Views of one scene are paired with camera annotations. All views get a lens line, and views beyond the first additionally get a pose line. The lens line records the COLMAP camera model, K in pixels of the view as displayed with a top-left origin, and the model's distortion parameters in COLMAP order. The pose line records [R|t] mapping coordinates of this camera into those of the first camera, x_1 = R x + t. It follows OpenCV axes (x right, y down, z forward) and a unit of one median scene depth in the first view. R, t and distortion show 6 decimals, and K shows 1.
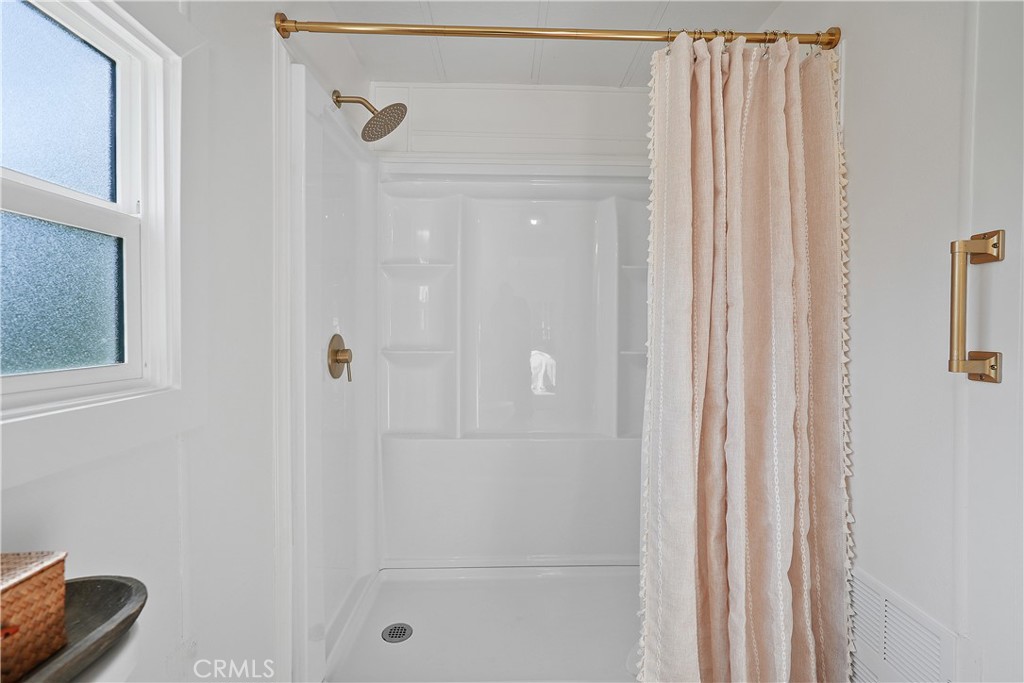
lens RADIAL K [[457.8, 0, 511.8], [0, 457.8, 333.1], [0, 0, 1]] dist [-0.007500, 0.004258]
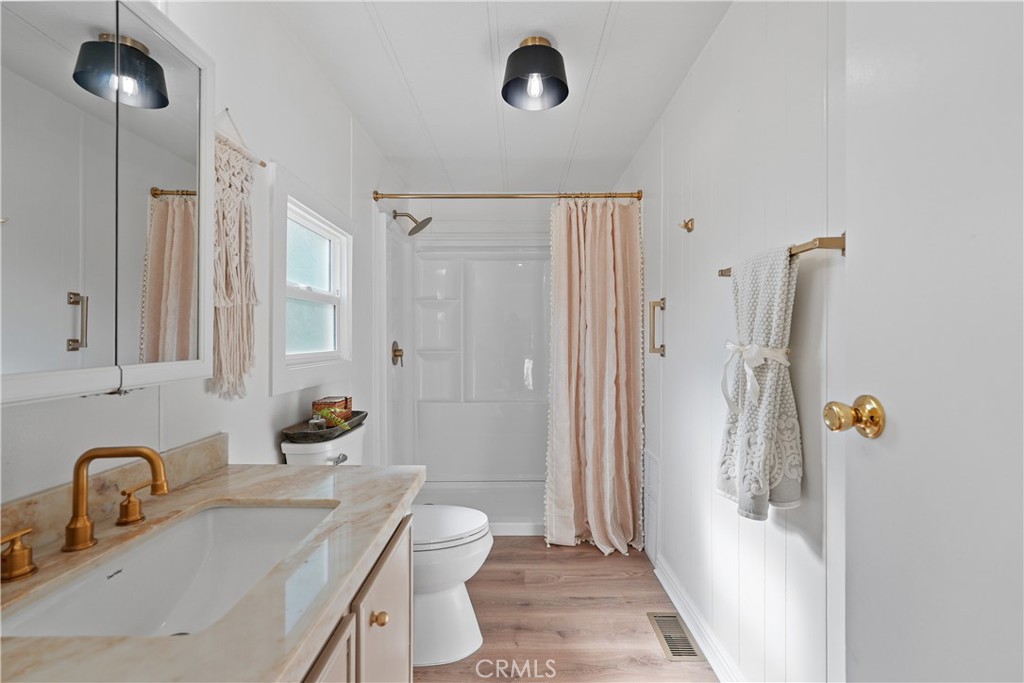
lens RADIAL K [[457.8, 0, 512.9], [0, 457.8, 335.2], [0, 0, 1]] dist [-0.007500, 0.004258]
pose [[0.999619, -0.007726, -0.026501, 0.150372], [0.007309, 0.999848, -0.015815, 0.011435], [0.026619, 0.015615, 0.999524, -0.882657]]
